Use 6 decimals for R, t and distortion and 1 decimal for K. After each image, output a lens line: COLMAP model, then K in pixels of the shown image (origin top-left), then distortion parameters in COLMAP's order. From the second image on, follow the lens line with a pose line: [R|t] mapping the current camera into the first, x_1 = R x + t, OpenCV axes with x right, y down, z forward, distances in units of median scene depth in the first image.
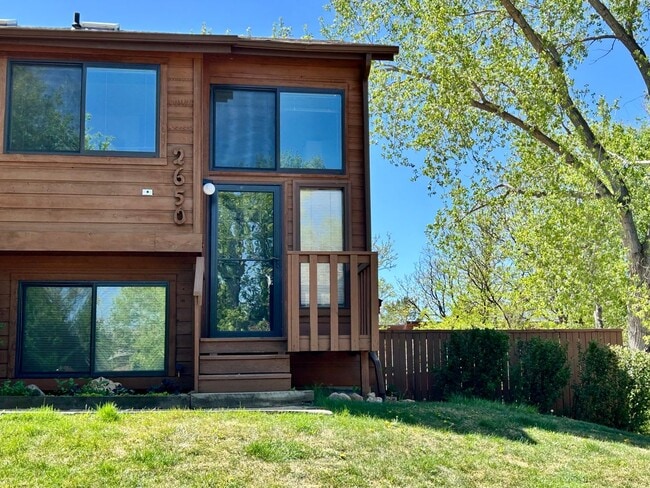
lens RADIAL K [[835.5, 0, 325.0], [0, 835.5, 244.0], [0, 0, 1]] dist [0.207136, -0.600083]
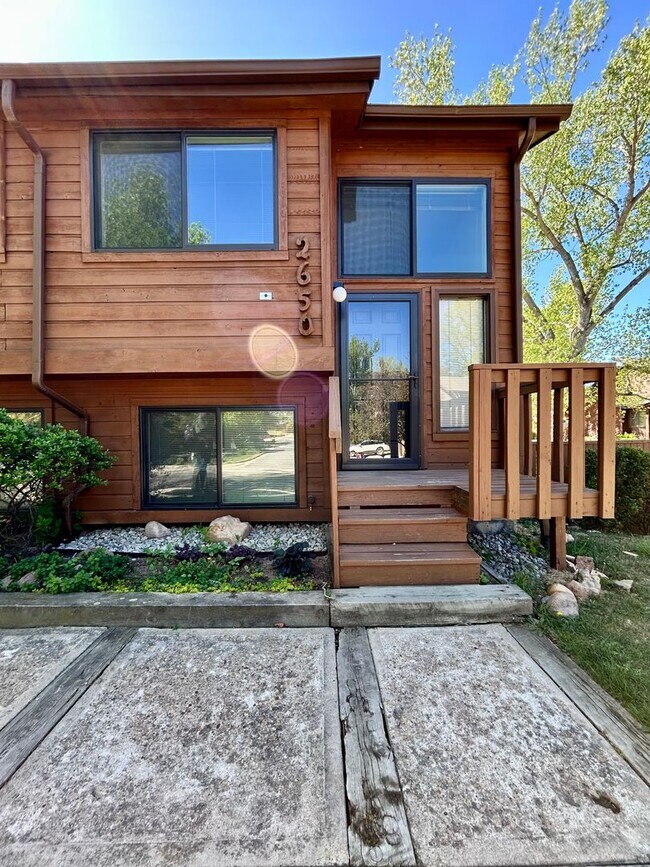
lens RADIAL K [[349.5, 0, 325.0], [0, 349.5, 433.5], [0, 0, 1]] dist [-0.002168, -0.000215]
pose [[0.991231, 0.001618, -0.132133, -0.109897], [0.021338, 0.984843, 0.172128, 0.010986], [0.130408, -0.173438, 0.976173, 0.655340]]
